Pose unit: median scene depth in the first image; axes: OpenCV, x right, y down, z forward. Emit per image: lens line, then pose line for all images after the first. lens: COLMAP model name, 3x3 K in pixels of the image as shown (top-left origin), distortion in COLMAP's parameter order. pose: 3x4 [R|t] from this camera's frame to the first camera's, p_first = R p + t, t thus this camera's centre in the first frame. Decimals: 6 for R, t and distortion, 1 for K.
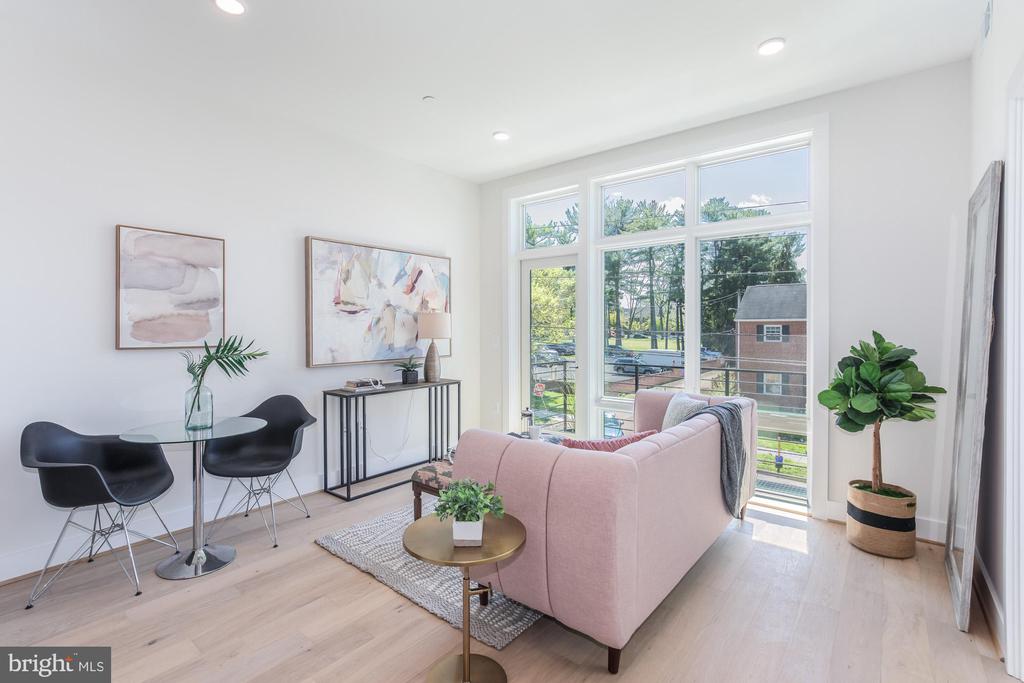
lens RADIAL K [[472.6, 0, 492.3], [0, 472.6, 335.9], [0, 0, 1]] dist [-0.000584, 0.001142]
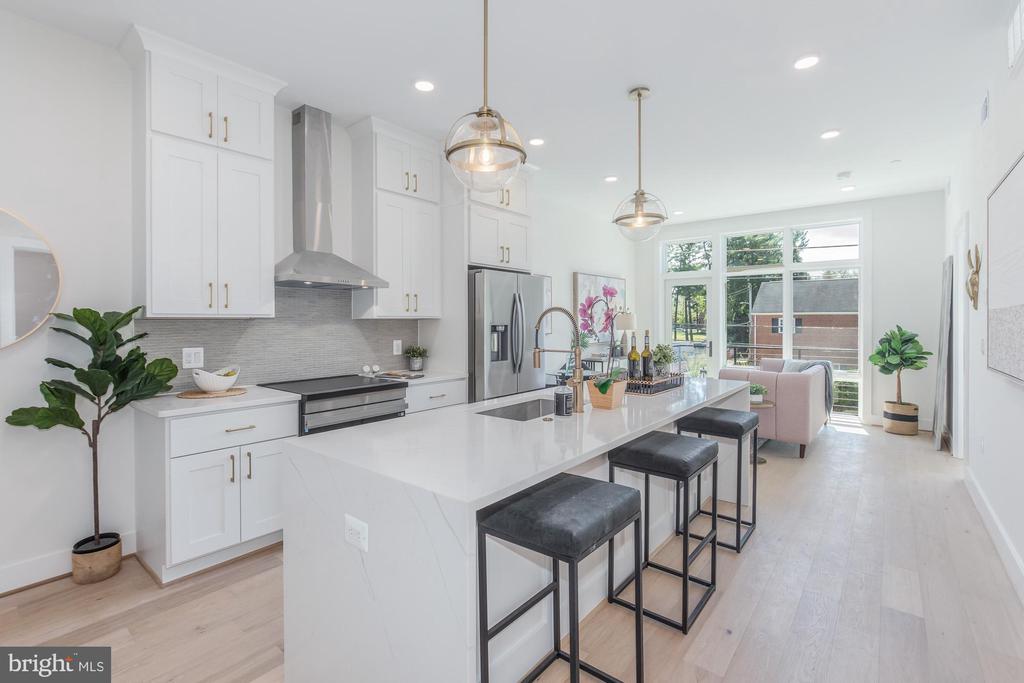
lens RADIAL K [[472.6, 0, 501.7], [0, 472.6, 326.9], [0, 0, 1]] dist [-0.000584, 0.001142]
pose [[0.999953, -0.000706, 0.009683, -0.887639], [0.000741, 0.999993, -0.003629, 0.003986], [-0.009680, 0.003636, 0.999947, -0.986809]]
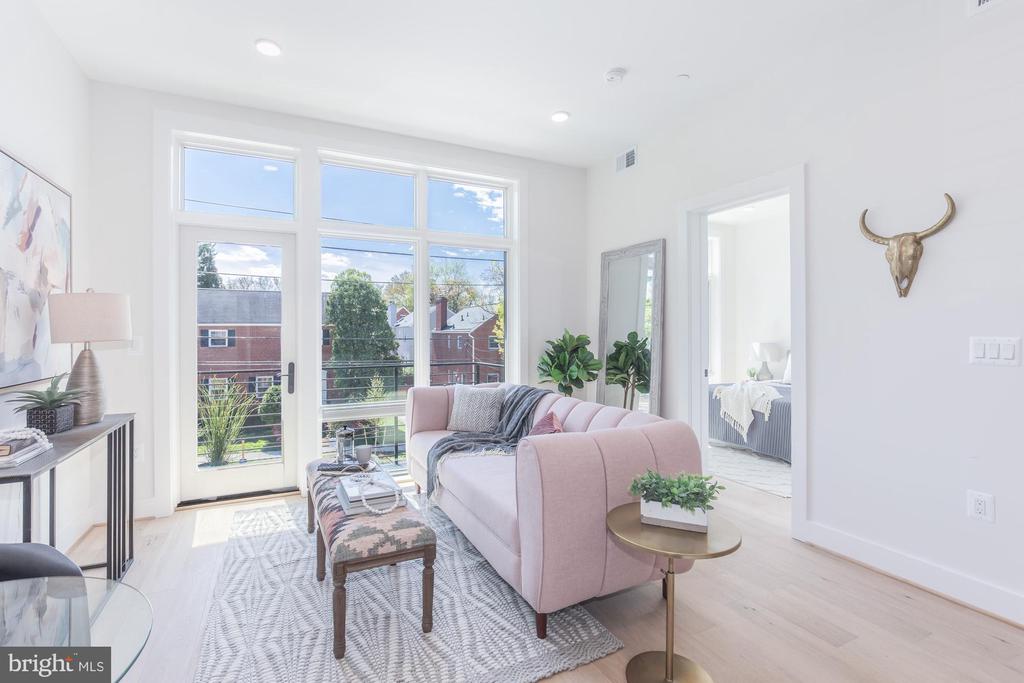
lens RADIAL K [[472.6, 0, 509.2], [0, 472.6, 338.3], [0, 0, 1]] dist [-0.000584, 0.001142]
pose [[0.409279, -0.011499, 0.912337, -0.664486], [0.017866, 0.999830, 0.004587, 0.012545], [-0.912235, 0.014422, 0.409414, 0.555824]]
